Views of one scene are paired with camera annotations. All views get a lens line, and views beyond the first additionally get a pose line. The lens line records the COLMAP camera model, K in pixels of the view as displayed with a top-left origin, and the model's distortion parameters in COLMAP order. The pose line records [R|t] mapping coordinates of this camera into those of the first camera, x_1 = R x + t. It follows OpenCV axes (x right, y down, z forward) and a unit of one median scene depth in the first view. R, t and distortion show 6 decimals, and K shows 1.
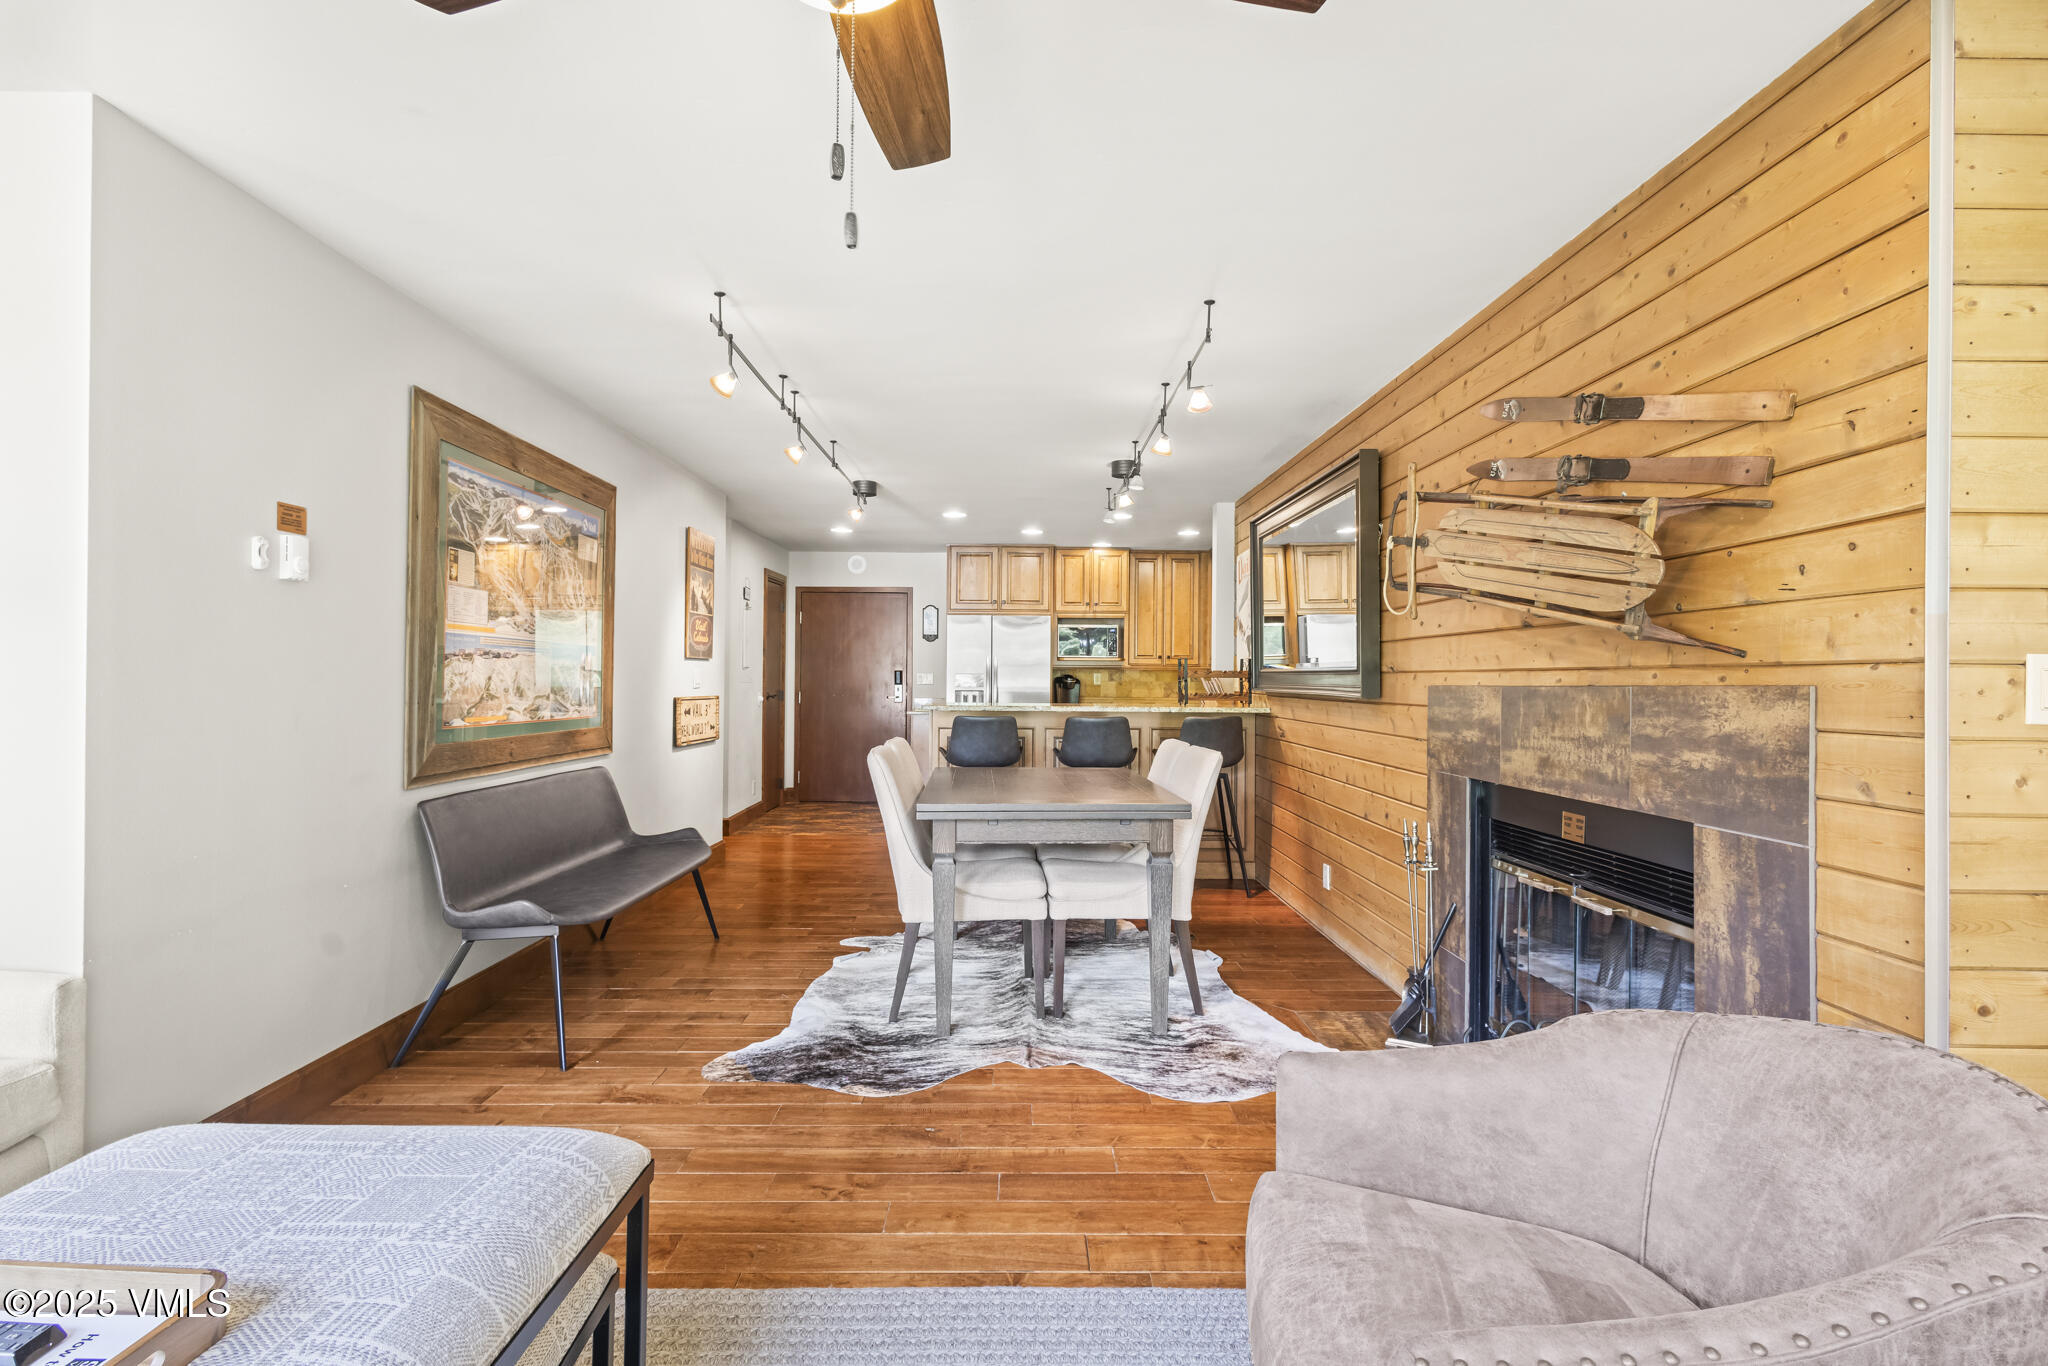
lens RADIAL K [[945.7, 0, 1023.2], [0, 945.7, 670.1], [0, 0, 1]] dist [0.012658, -0.004055]
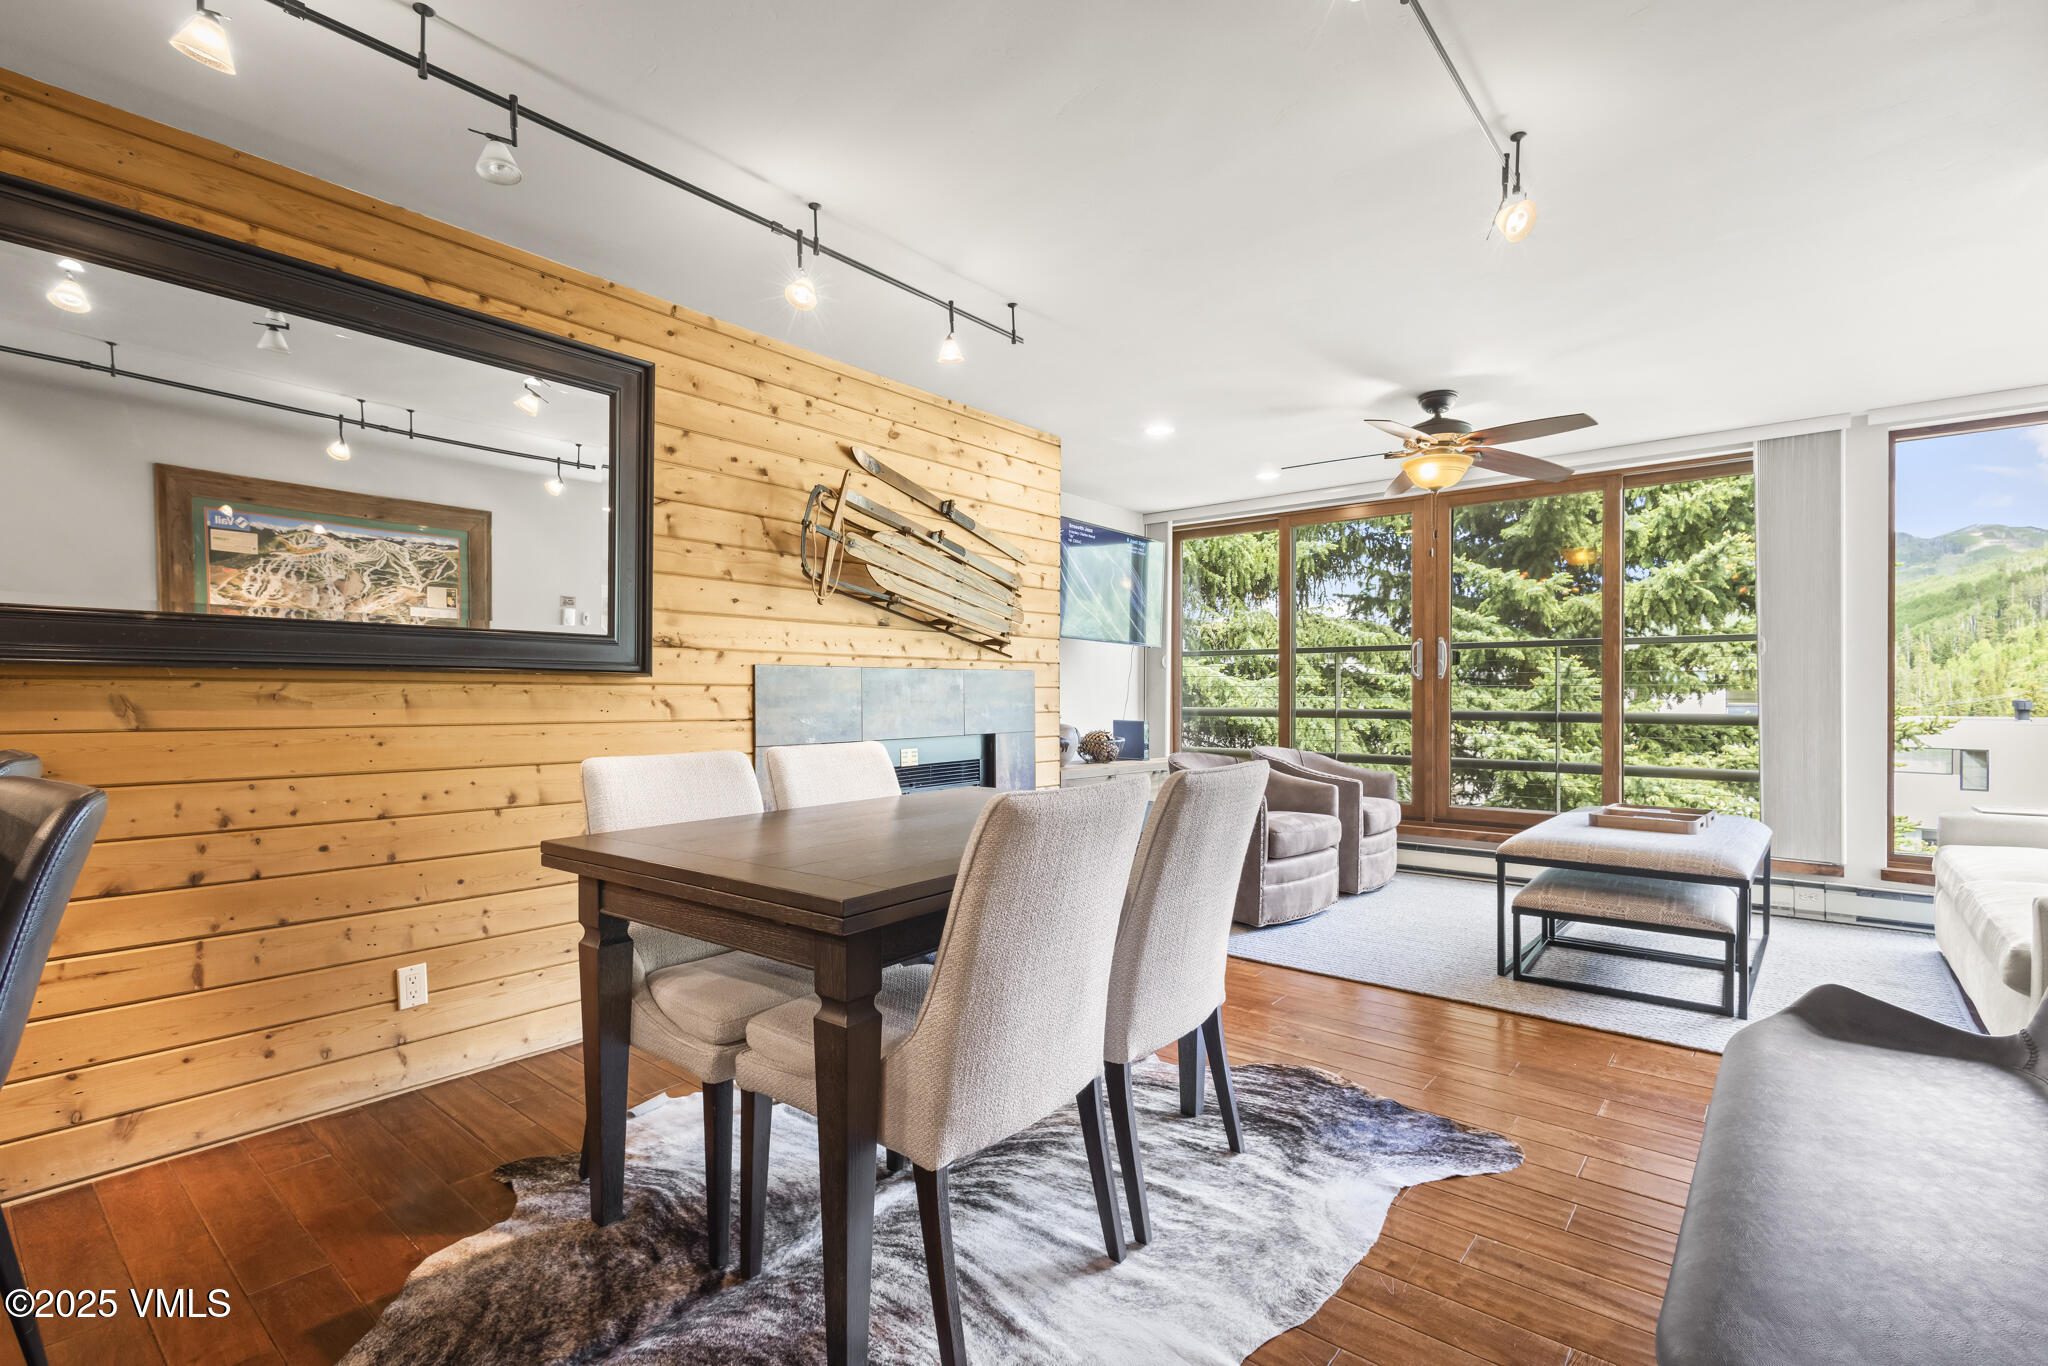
lens RADIAL K [[945.7, 0, 1024.9], [0, 945.7, 695.2], [0, 0, 1]] dist [0.012658, -0.004055]
pose [[-0.766753, -0.013253, 0.641806, -0.472330], [-0.018442, 0.999829, -0.001387, 0.048472], [-0.641678, -0.012900, -0.766866, 1.690175]]
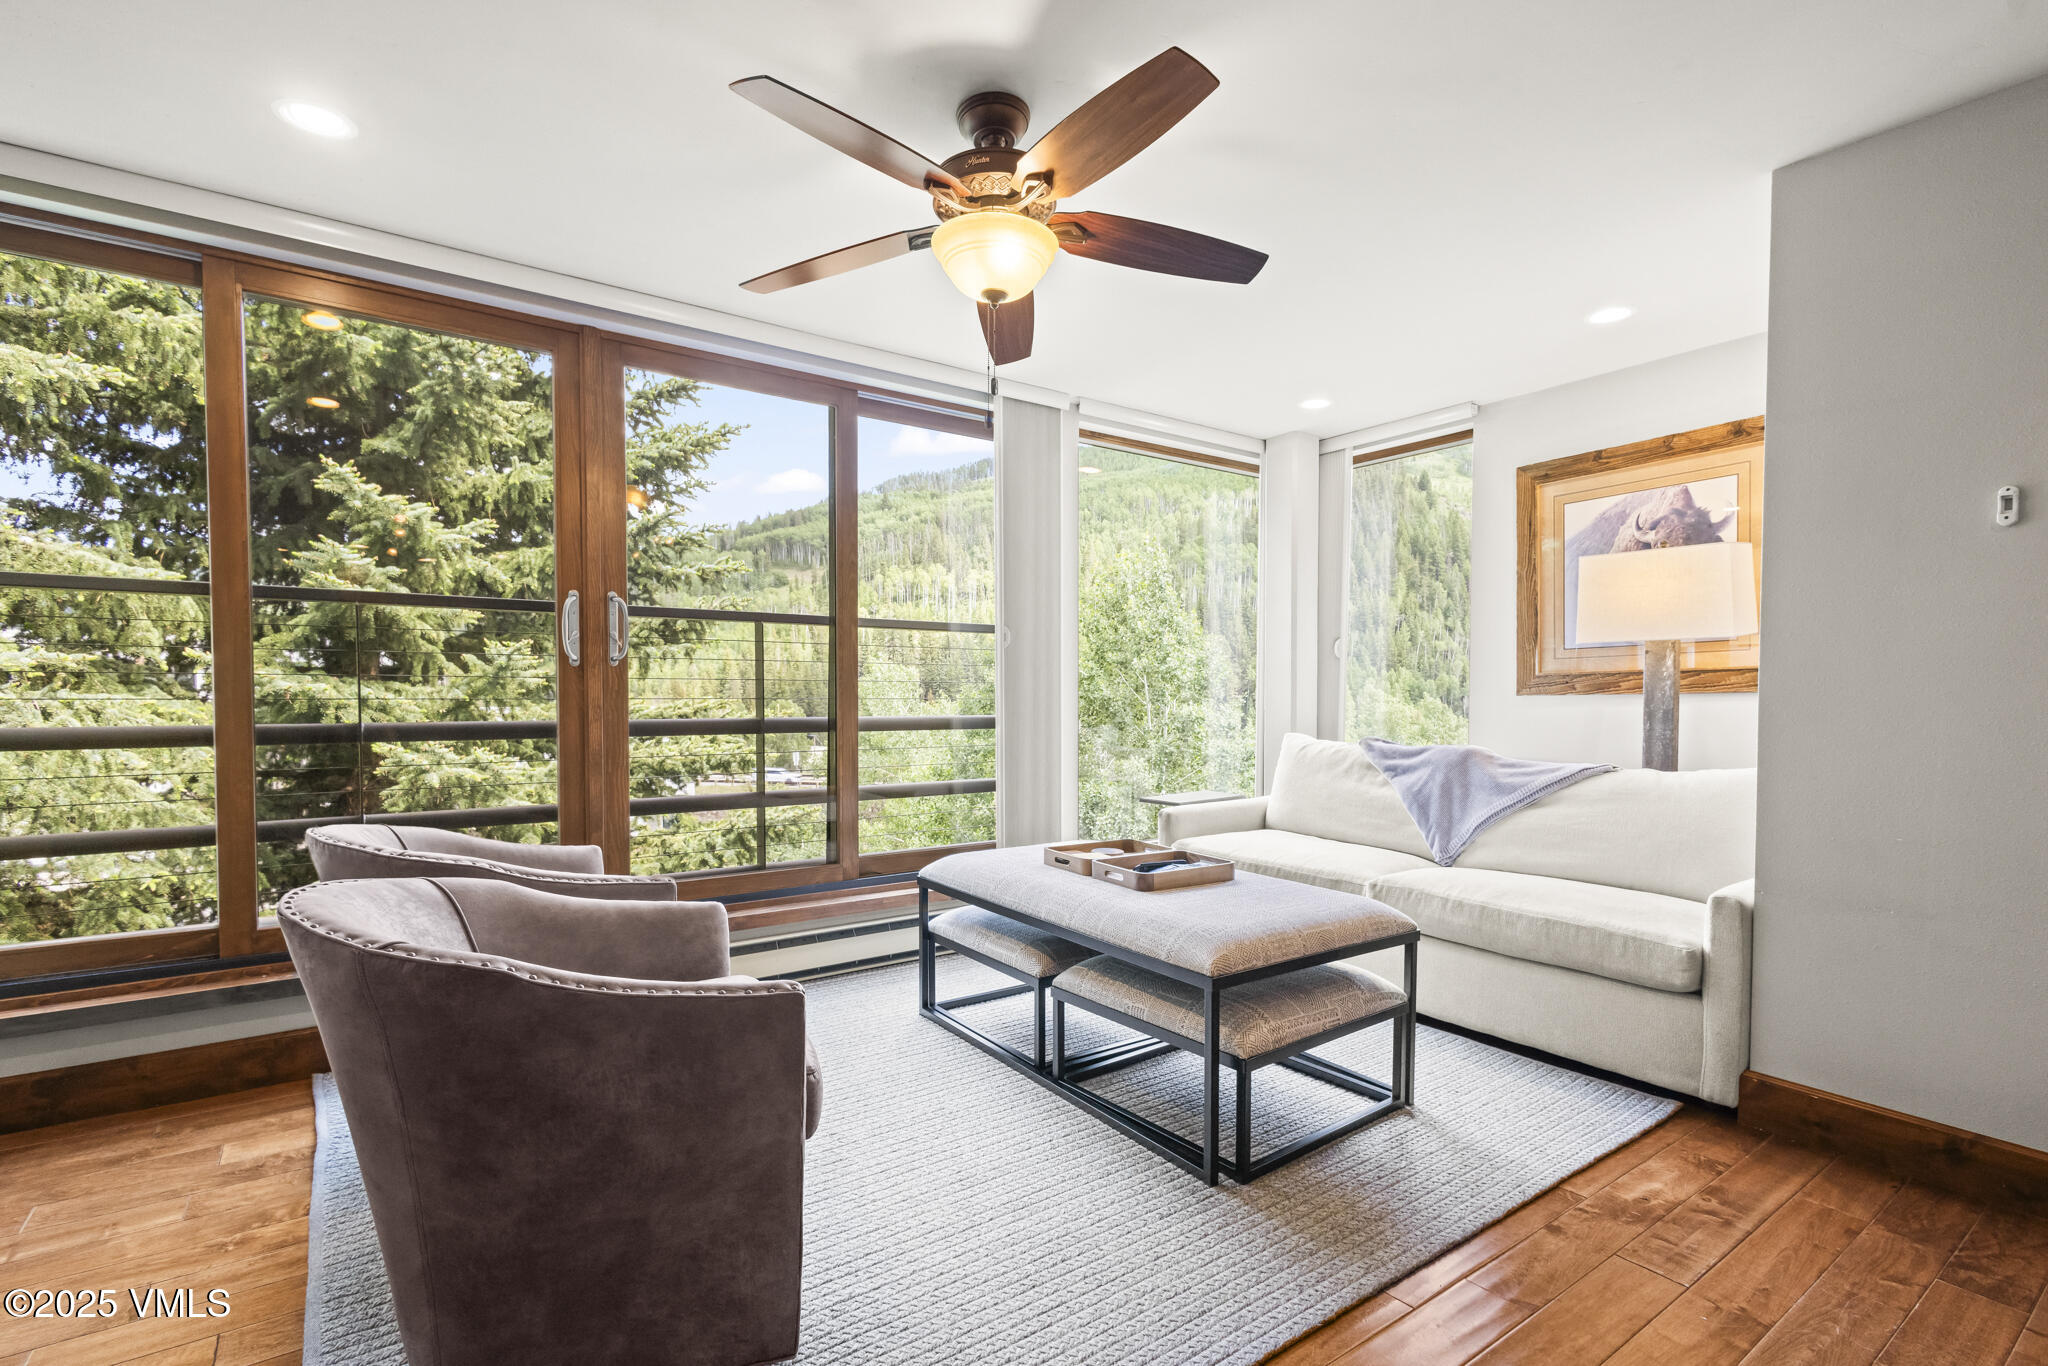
lens RADIAL K [[945.7, 0, 1007.4], [0, 945.7, 722.1], [0, 0, 1]] dist [0.012658, -0.004055]
pose [[-0.818079, 0.012493, -0.574970, 0.317650], [-0.002461, 0.999679, 0.025222, 0.034327], [0.575101, 0.022049, -0.817785, 0.886456]]
